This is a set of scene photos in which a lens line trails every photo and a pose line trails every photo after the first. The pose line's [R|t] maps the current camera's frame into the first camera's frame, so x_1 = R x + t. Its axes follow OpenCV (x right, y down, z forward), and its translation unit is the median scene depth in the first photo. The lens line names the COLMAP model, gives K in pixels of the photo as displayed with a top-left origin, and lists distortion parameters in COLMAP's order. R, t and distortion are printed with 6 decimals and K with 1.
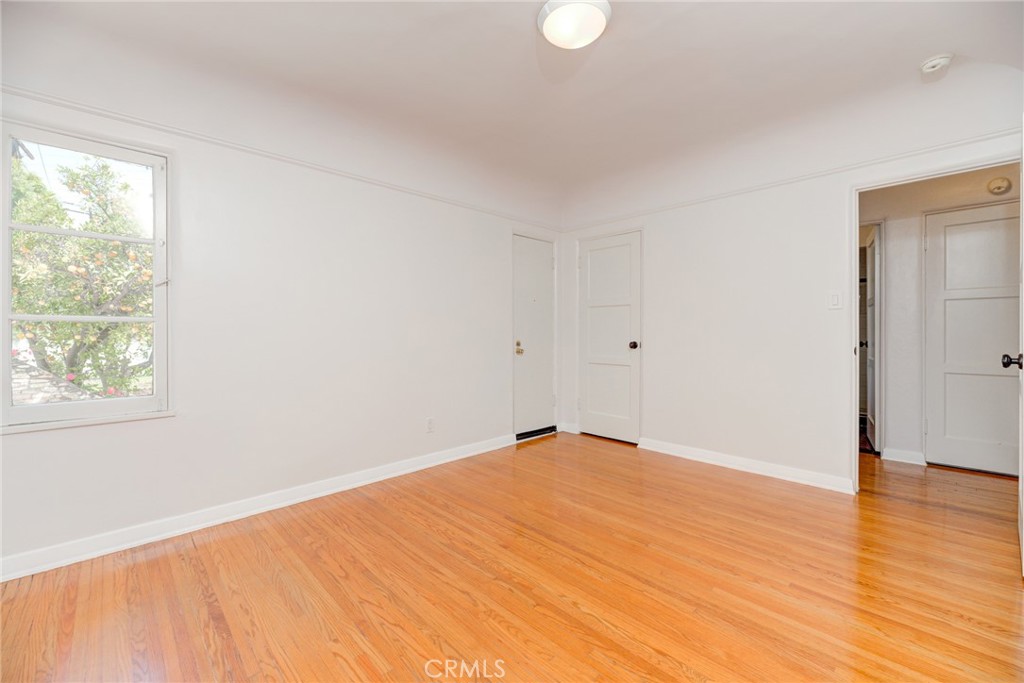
lens RADIAL K [[413.8, 0, 511.4], [0, 413.8, 339.5], [0, 0, 1]] dist [-0.001863, -0.000730]
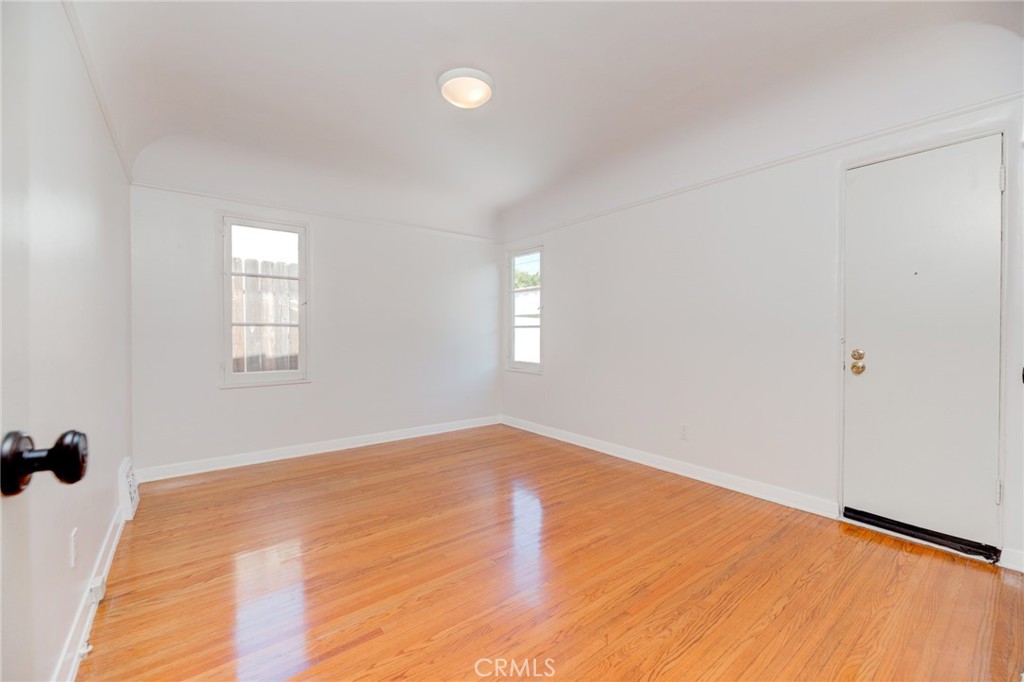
lens RADIAL K [[413.8, 0, 511.4], [0, 413.8, 339.0], [0, 0, 1]] dist [-0.001863, -0.000730]
pose [[-0.102587, 0.020549, -0.994512, 0.991871], [-0.020357, 0.999534, 0.022753, -0.021277], [0.994516, 0.022579, -0.102121, 0.895394]]
